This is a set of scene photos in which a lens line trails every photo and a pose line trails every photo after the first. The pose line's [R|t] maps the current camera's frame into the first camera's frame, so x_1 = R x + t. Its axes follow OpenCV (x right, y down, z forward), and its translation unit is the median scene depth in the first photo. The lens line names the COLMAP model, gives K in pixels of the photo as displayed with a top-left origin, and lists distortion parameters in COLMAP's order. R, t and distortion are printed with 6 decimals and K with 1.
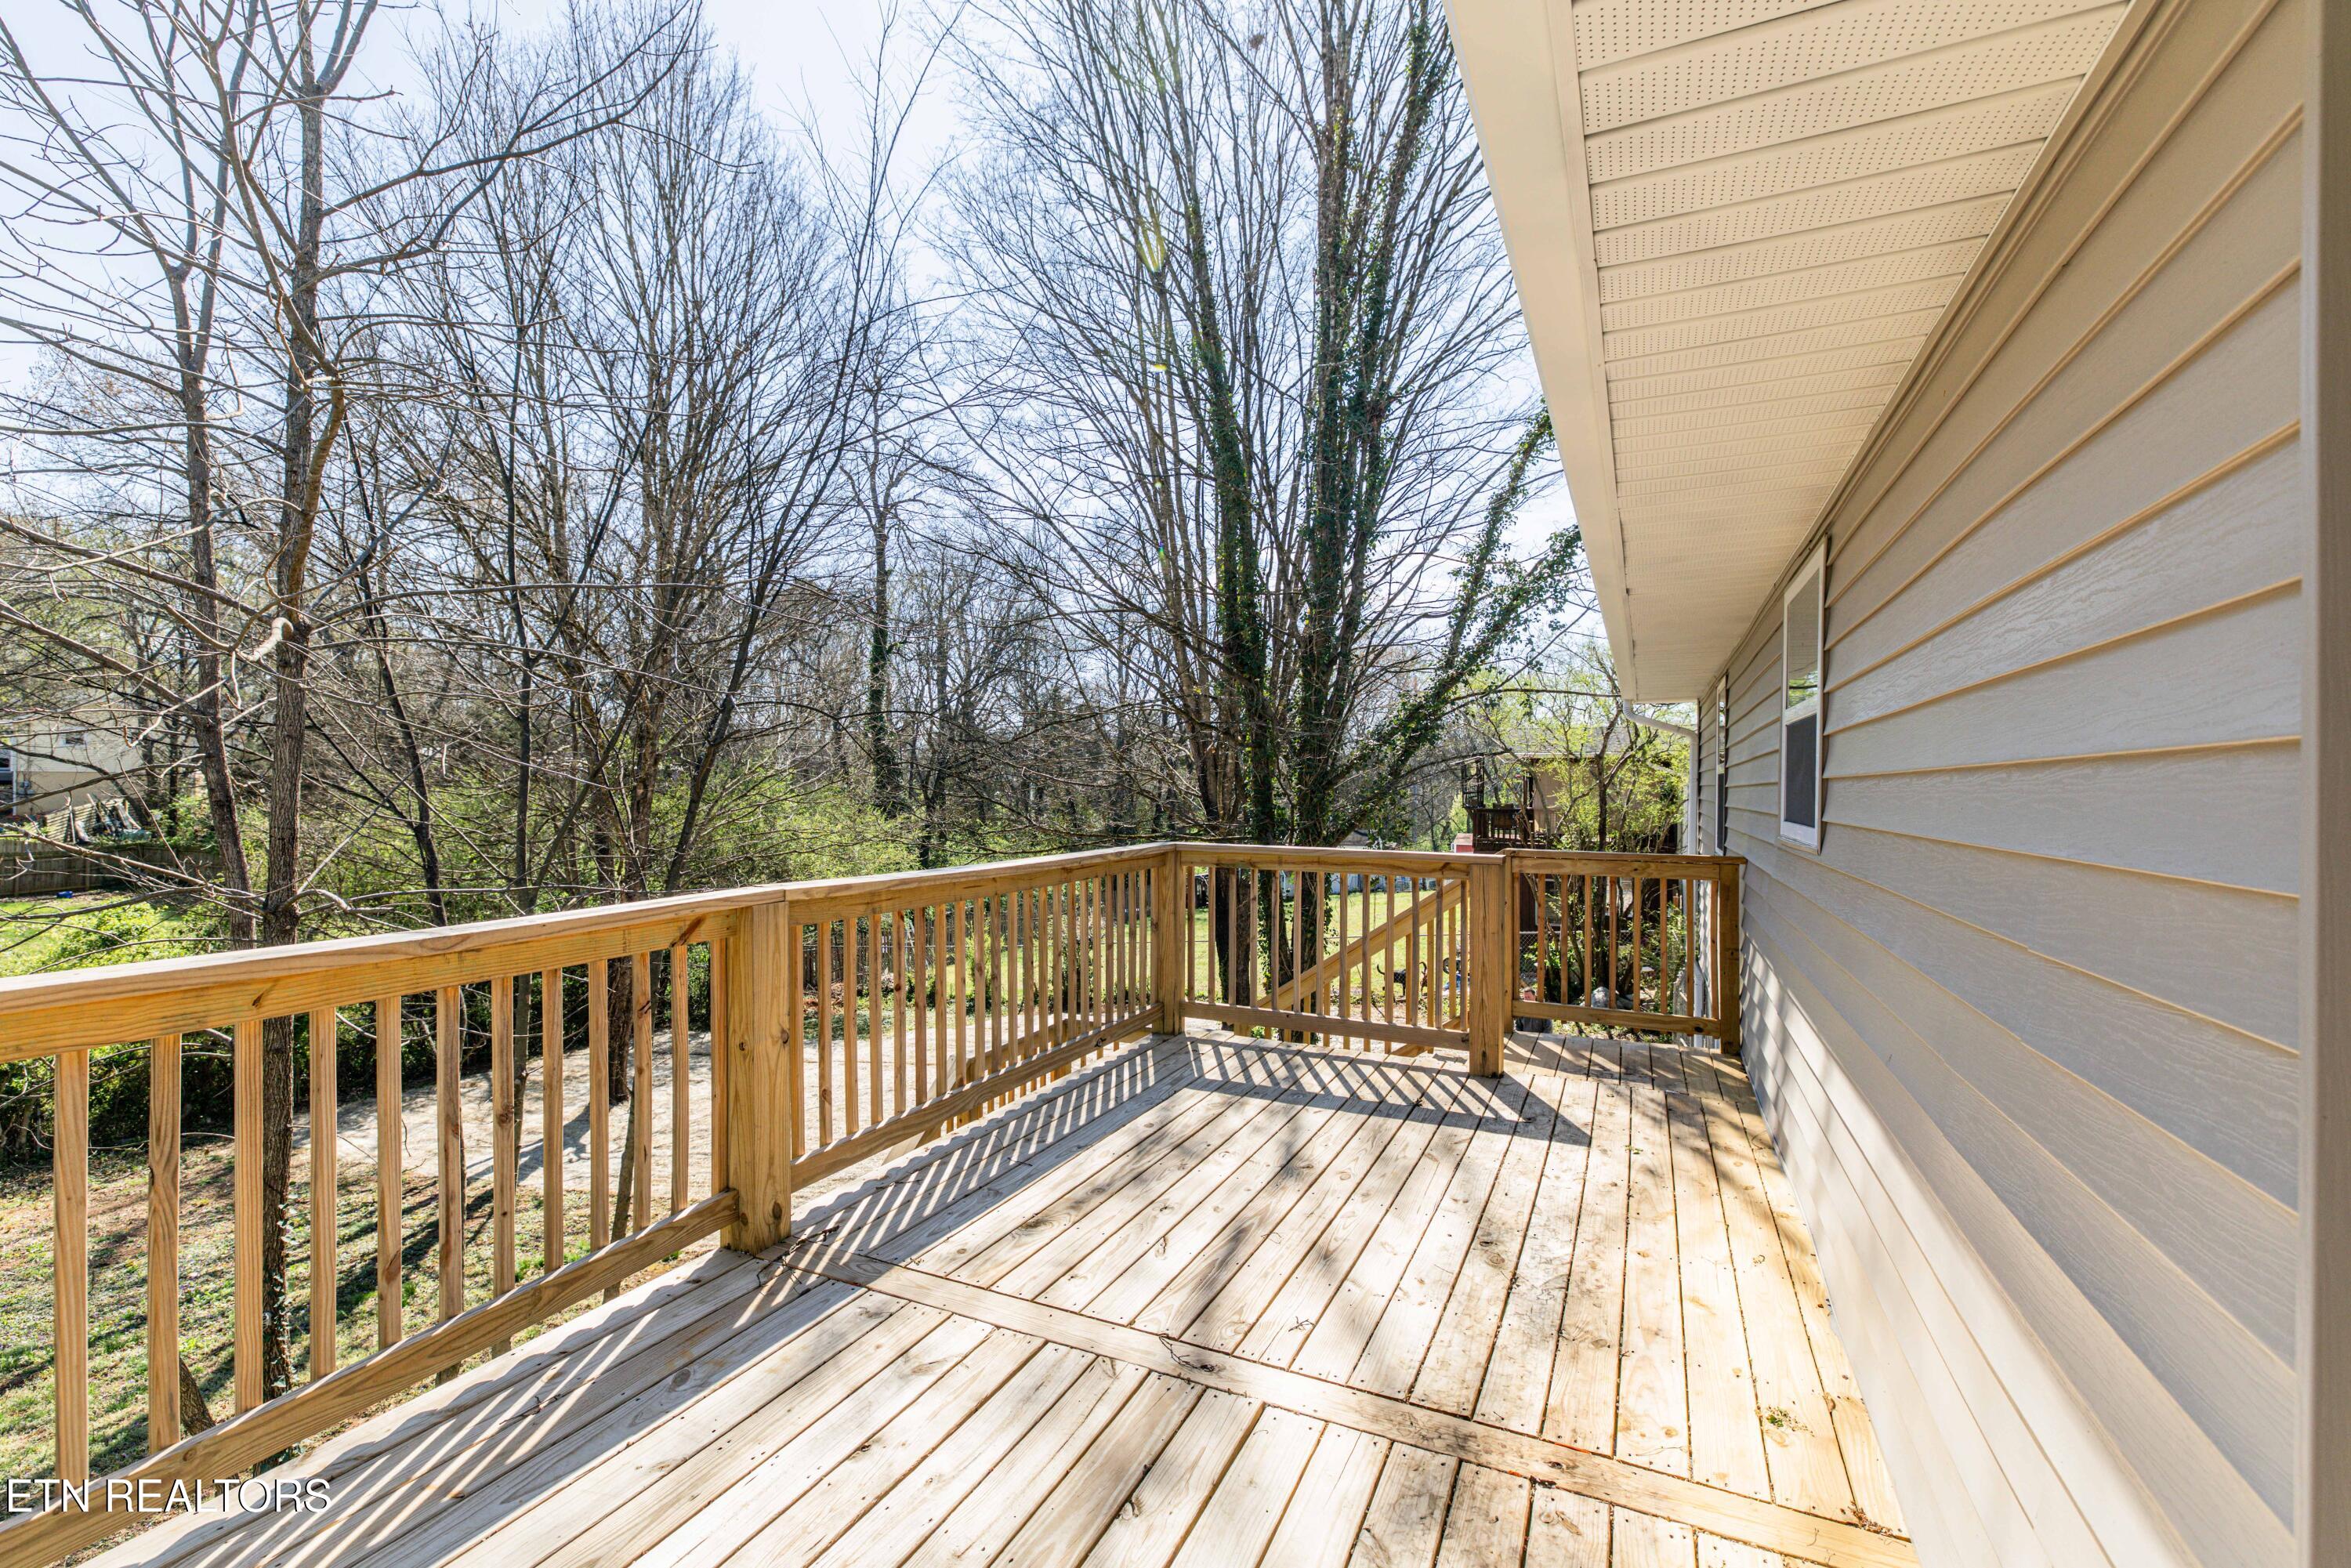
lens RADIAL K [[1020.2, 0, 1175.1], [0, 1020.2, 787.4], [0, 0, 1]] dist [-0.008442, 0.001788]
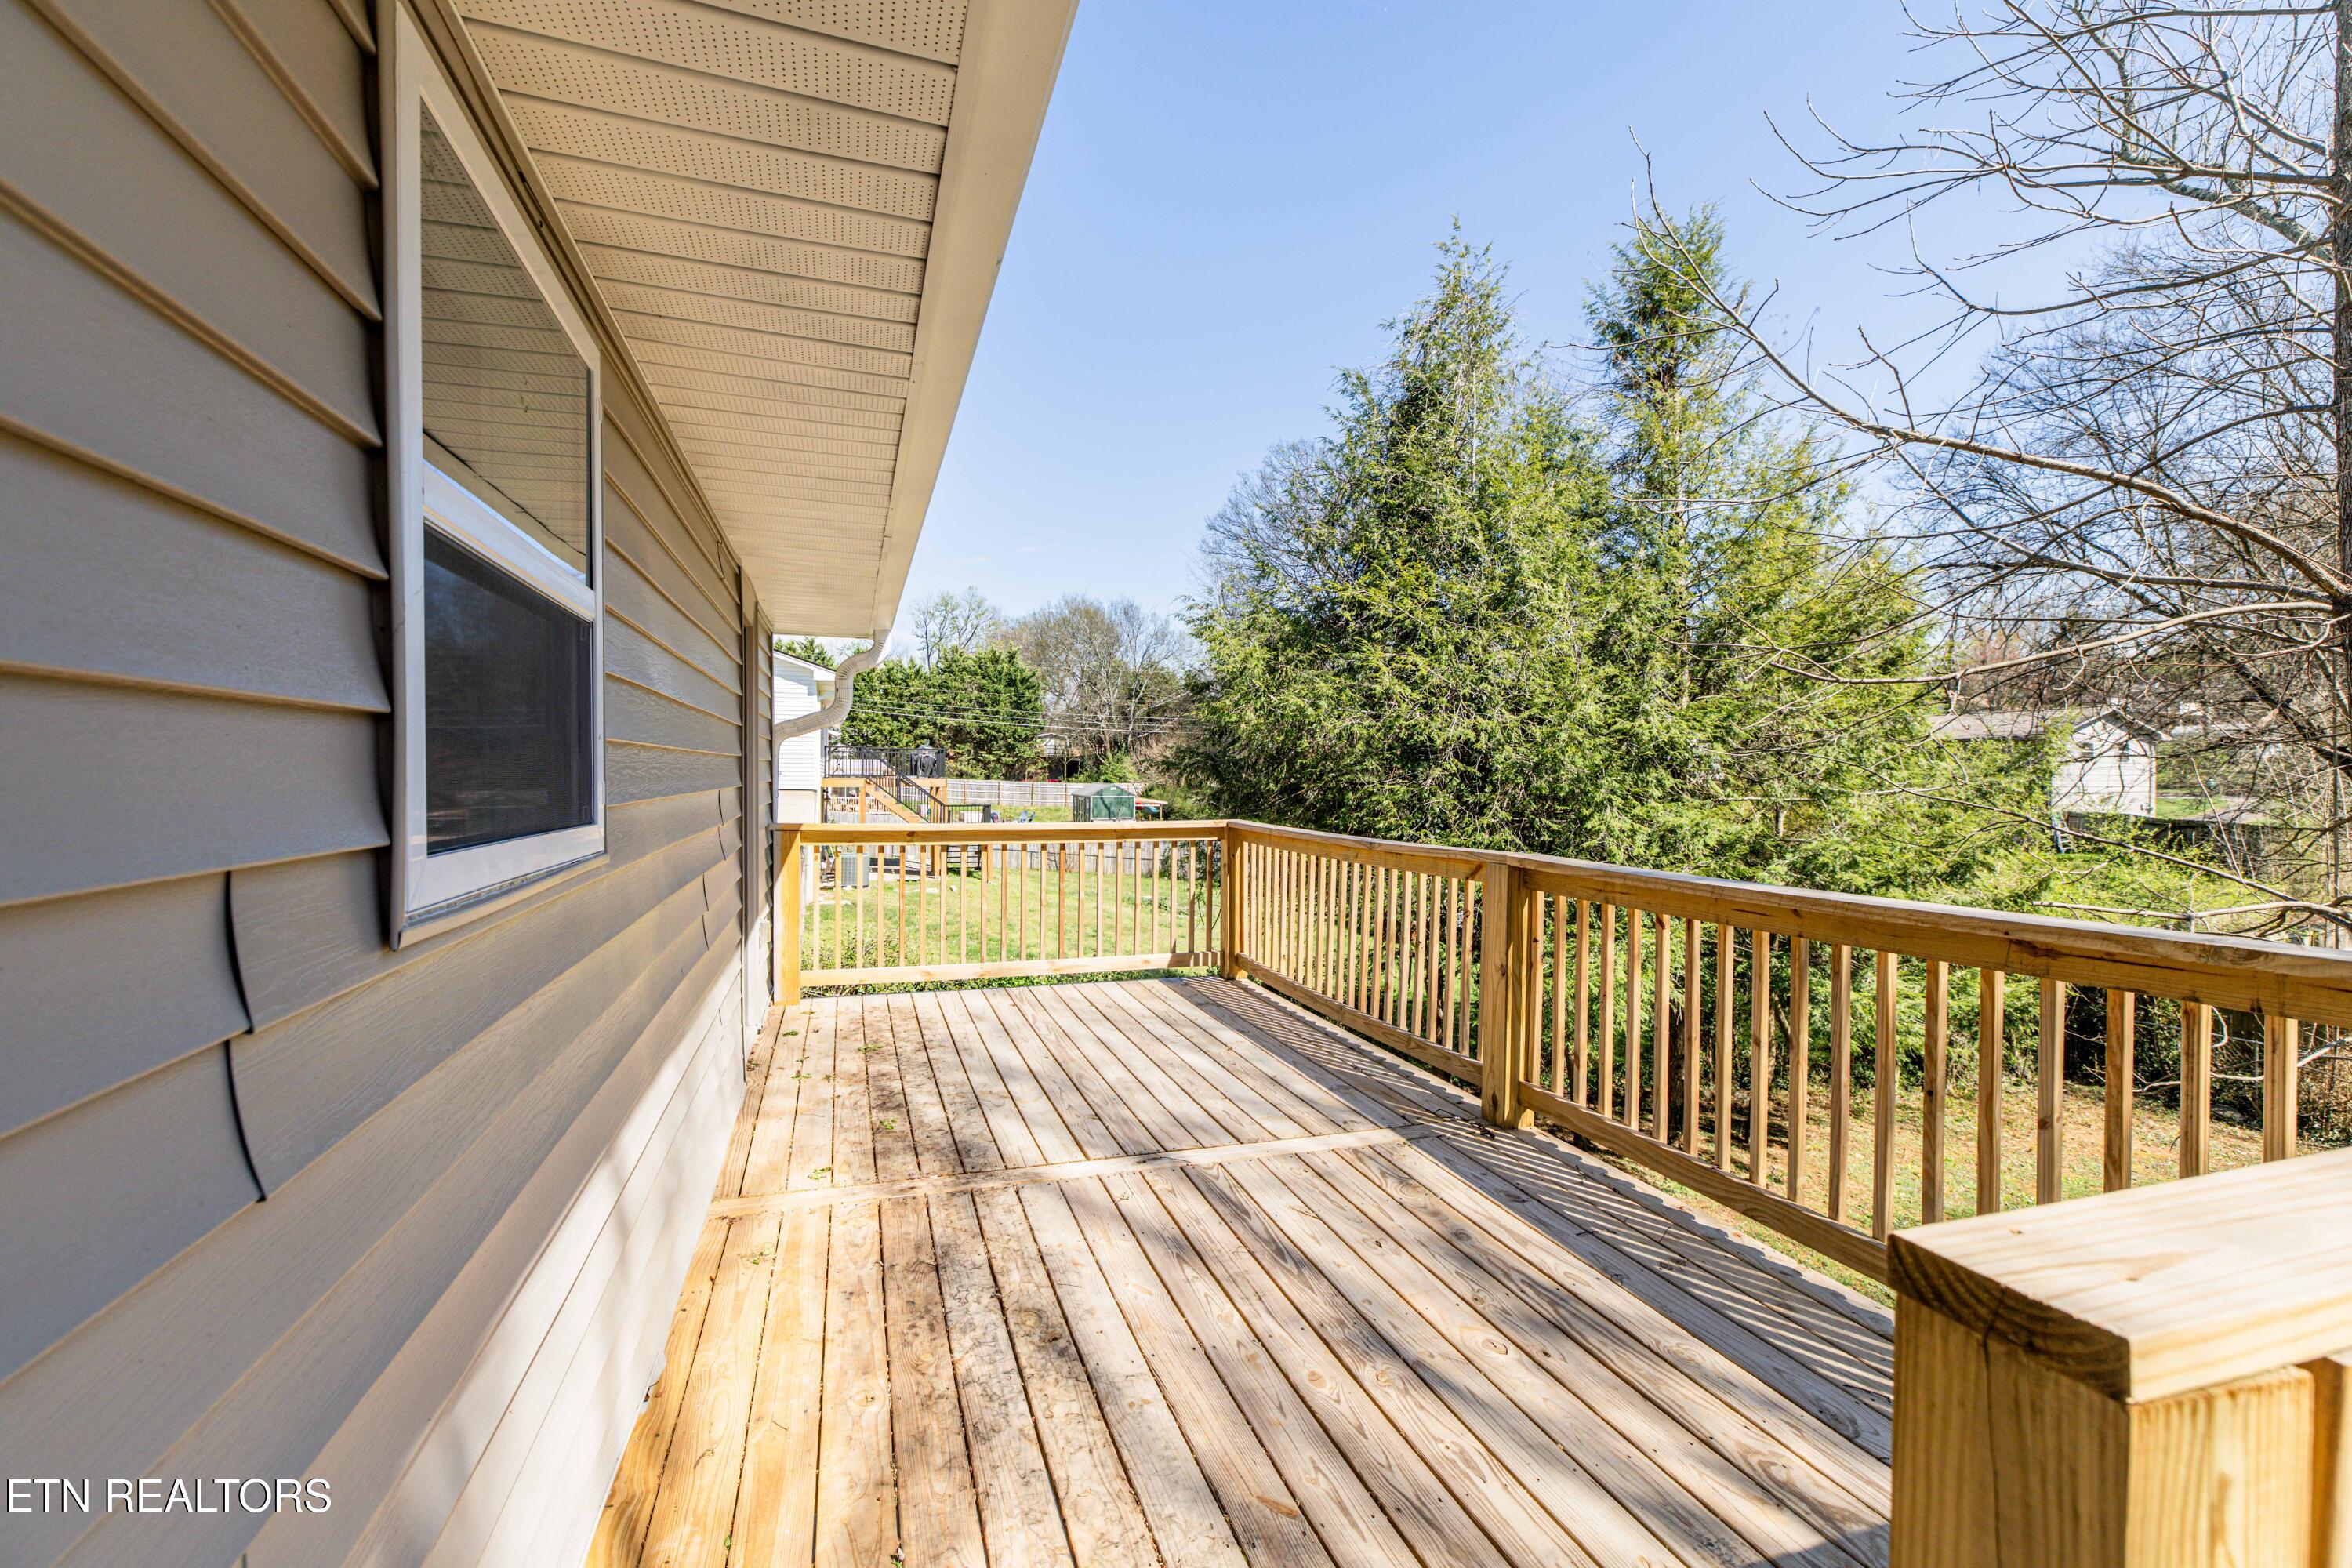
lens RADIAL K [[1020.7, 0, 1182.0], [0, 1020.7, 783.4], [0, 0, 1]] dist [-0.008442, 0.001788]
pose [[-0.730246, -0.006899, -0.683150, 0.716508], [-0.015079, 0.999868, 0.006020, 0.008700], [0.683018, 0.014697, -0.730254, 1.509619]]
